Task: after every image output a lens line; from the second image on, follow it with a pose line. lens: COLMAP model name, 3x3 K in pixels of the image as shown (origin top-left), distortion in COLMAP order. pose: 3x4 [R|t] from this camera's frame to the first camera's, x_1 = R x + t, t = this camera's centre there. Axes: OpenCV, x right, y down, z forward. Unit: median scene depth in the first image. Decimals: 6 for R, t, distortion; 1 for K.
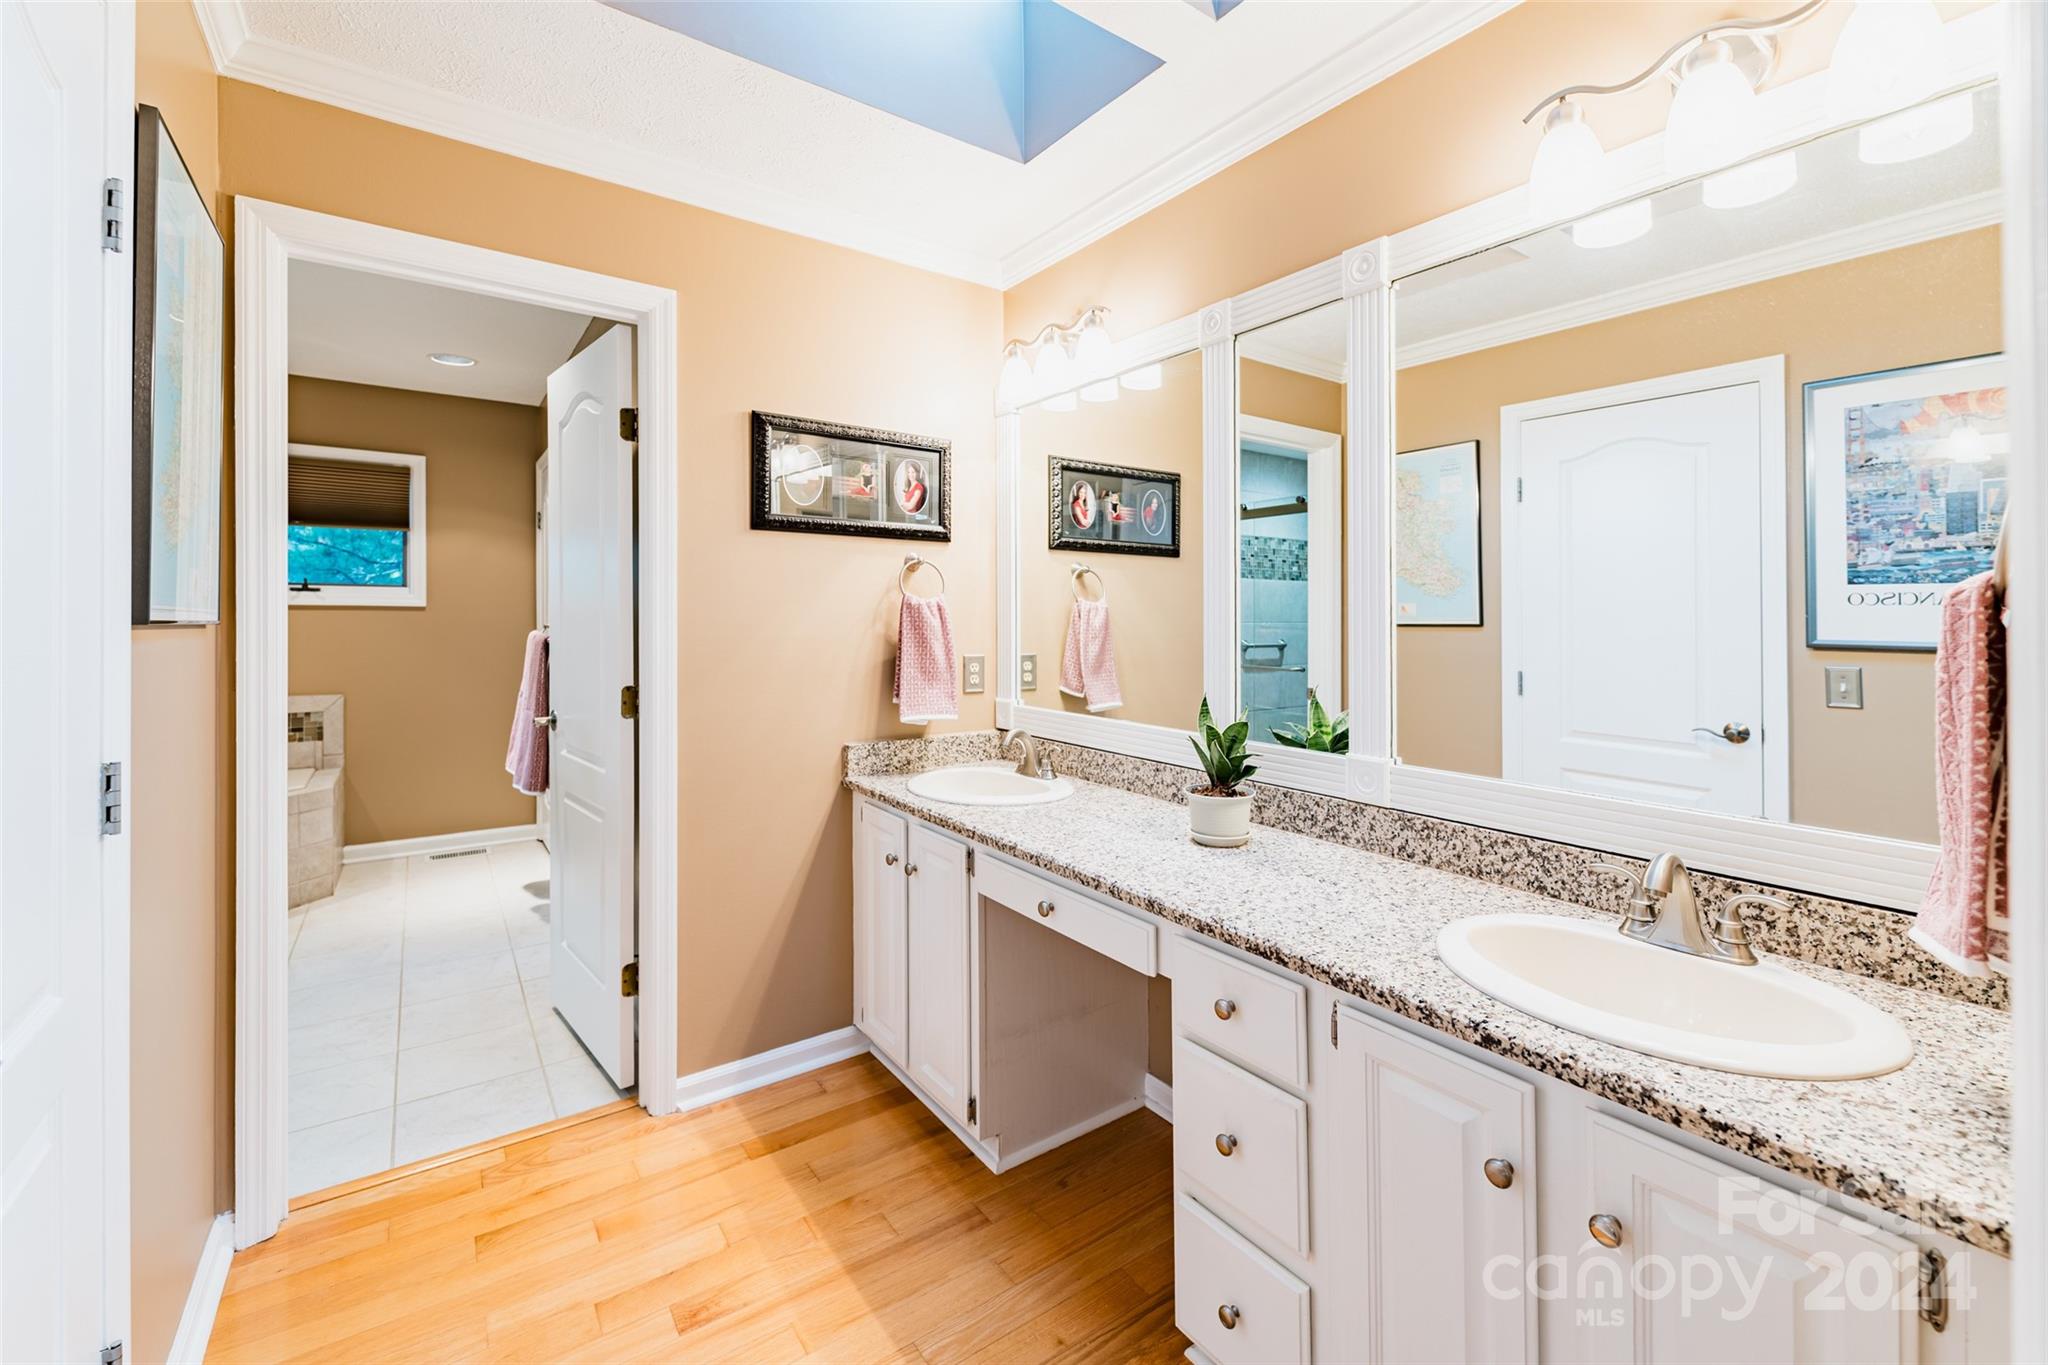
lens RADIAL K [[839.7, 0, 1027.9], [0, 839.7, 637.1], [0, 0, 1]] dist [0.001458, 0.000082]
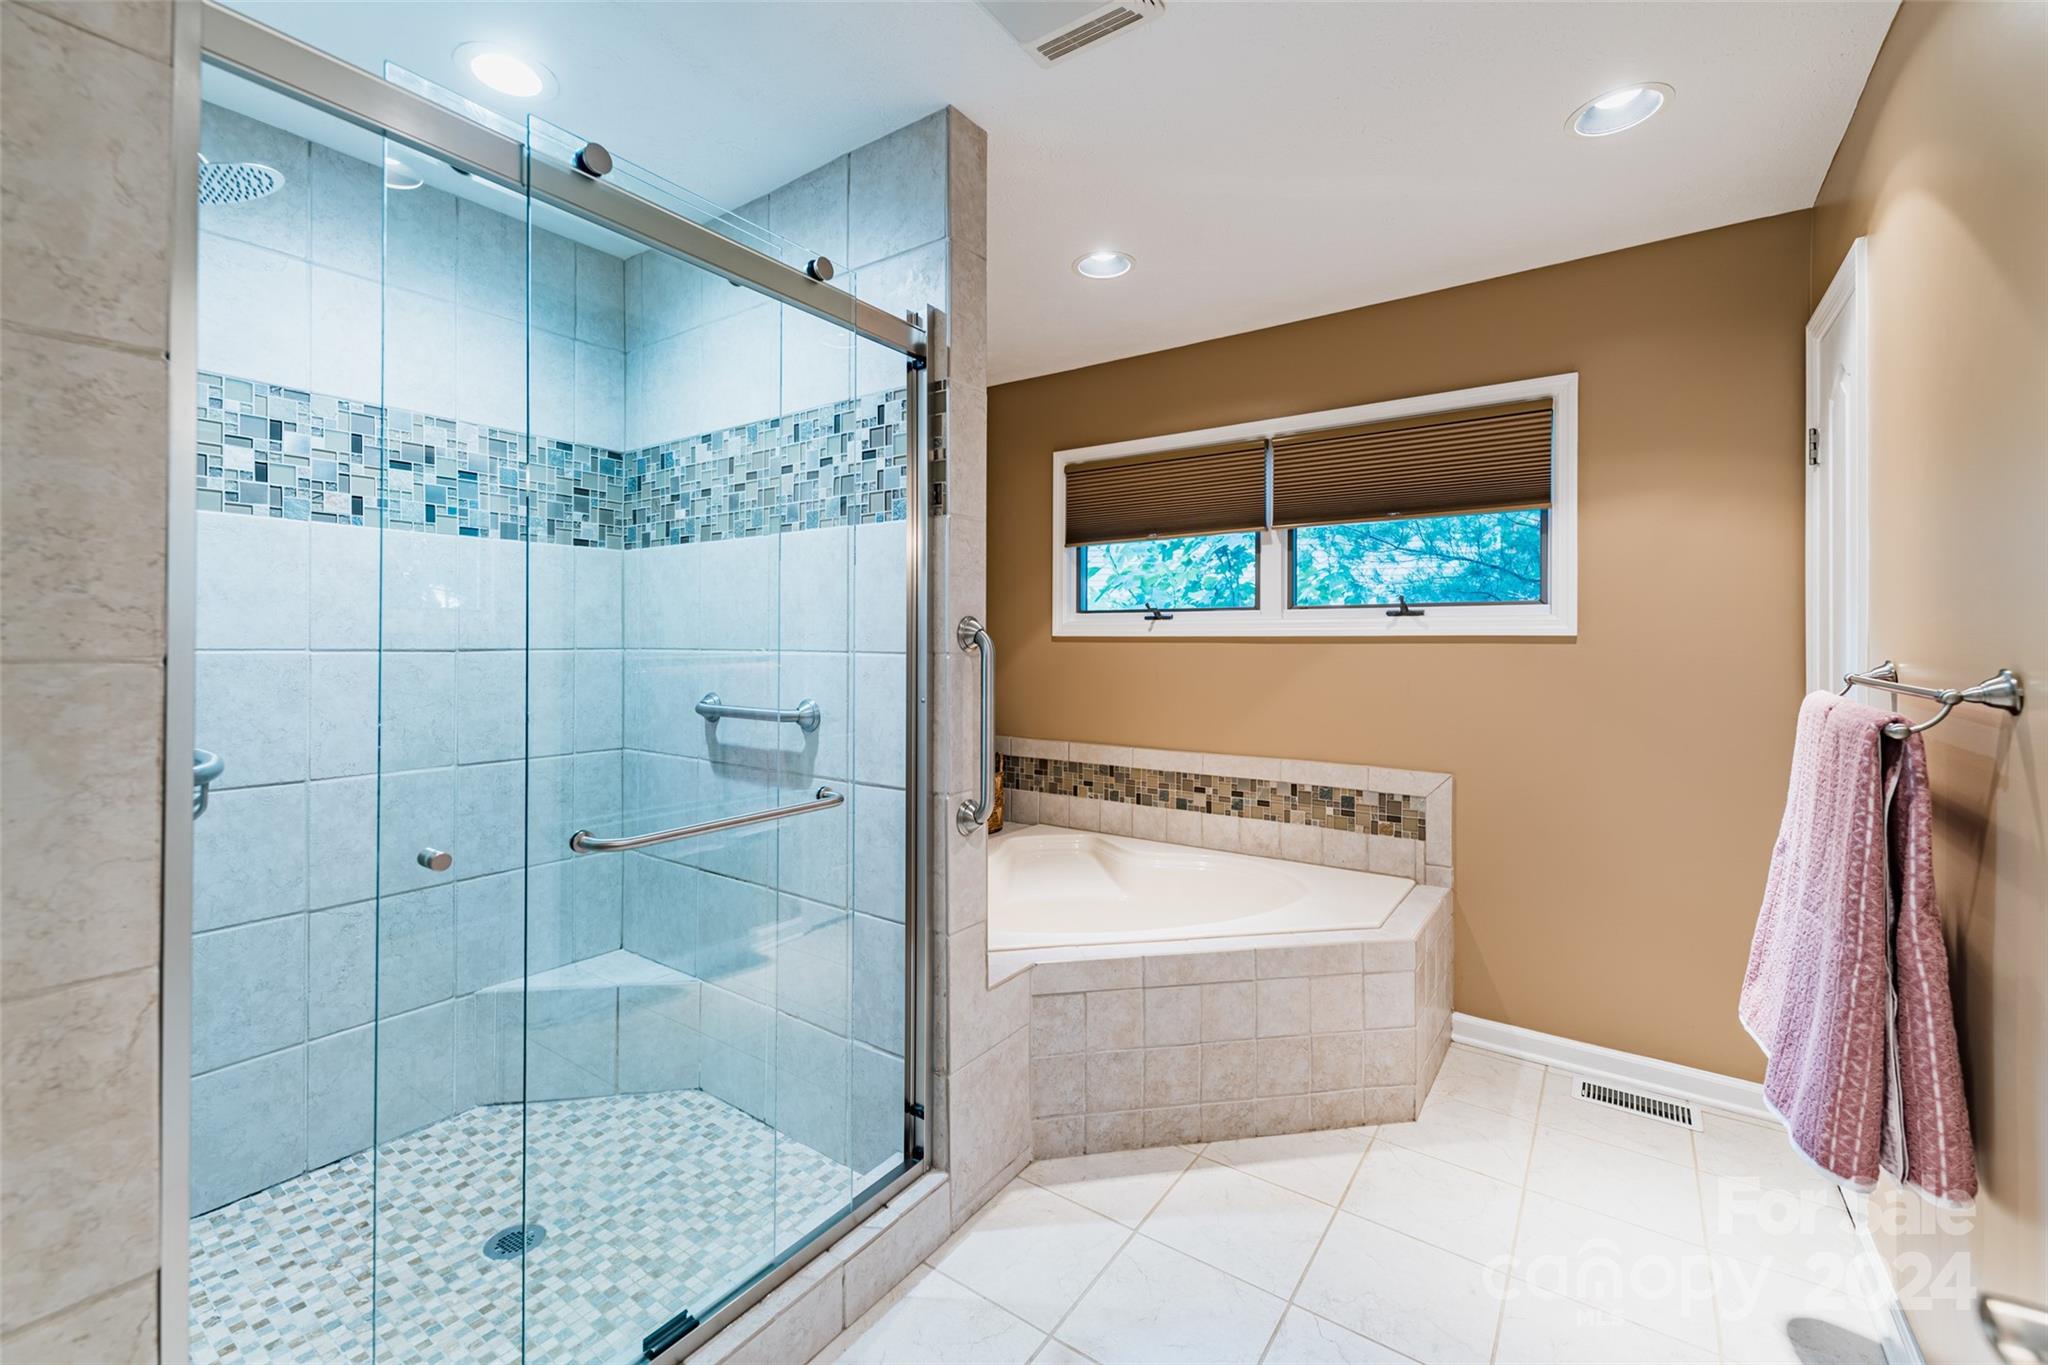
lens RADIAL K [[839.7, 0, 1027.9], [0, 839.7, 637.1], [0, 0, 1]] dist [0.001458, 0.000082]
pose [[0.327618, -0.014334, -0.944702, -0.286549], [-0.022401, 0.999486, -0.022933, -0.013552], [0.944545, 0.028675, 0.327128, 0.440784]]
